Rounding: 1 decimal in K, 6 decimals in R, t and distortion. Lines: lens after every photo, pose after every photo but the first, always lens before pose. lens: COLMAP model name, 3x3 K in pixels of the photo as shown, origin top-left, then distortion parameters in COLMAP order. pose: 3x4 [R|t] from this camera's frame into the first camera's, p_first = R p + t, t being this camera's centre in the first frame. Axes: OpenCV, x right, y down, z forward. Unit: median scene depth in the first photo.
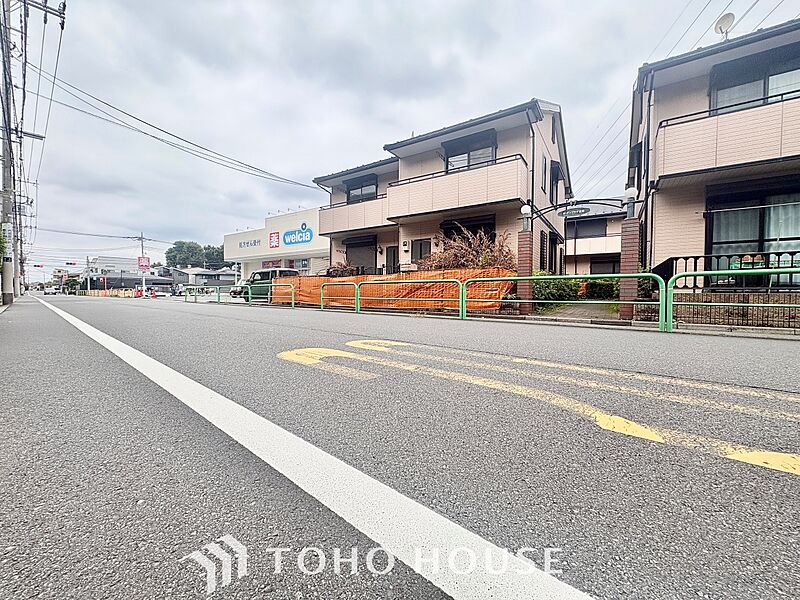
lens RADIAL K [[318.7, 0, 400.0], [0, 318.7, 300.0], [0, 0, 1]] dist [-0.000530, -0.000029]
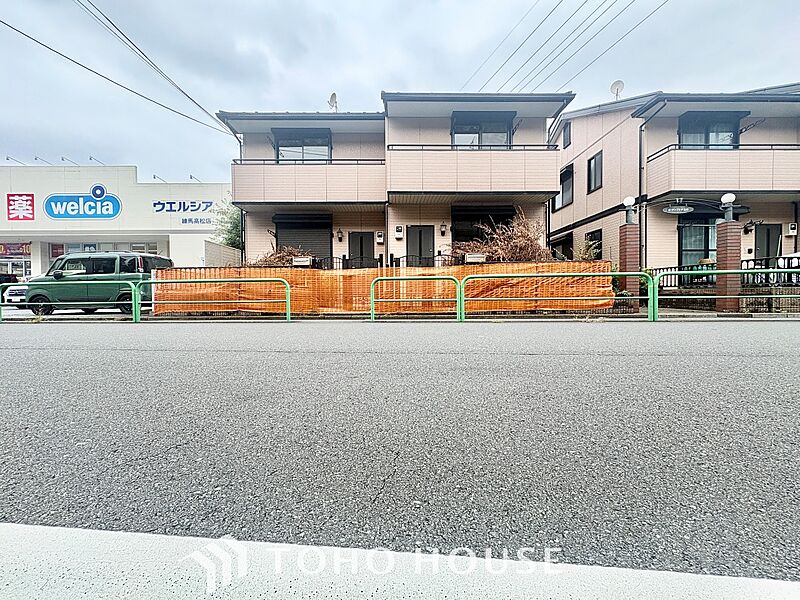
lens RADIAL K [[311.7, 0, 400.0], [0, 311.7, 300.0], [0, 0, 1]] dist [0.002132, 0.000061]
pose [[0.821533, -0.024290, 0.569643, -0.426626], [0.026518, 0.999639, 0.004380, -0.007854], [-0.569544, 0.011507, 0.821880, 0.387059]]
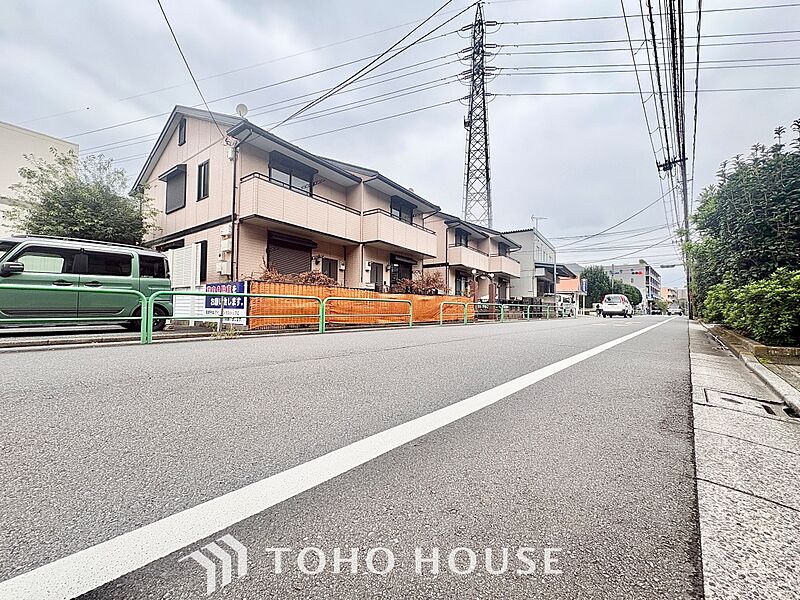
lens RADIAL K [[318.7, 0, 400.0], [0, 318.7, 300.0], [0, 0, 1]] dist [-0.000530, -0.000029]
pose [[0.026319, 0.025656, 0.999324, -1.087000], [0.011430, 0.999598, -0.025964, -0.024874], [-0.999588, 0.012106, 0.026015, 0.887387]]
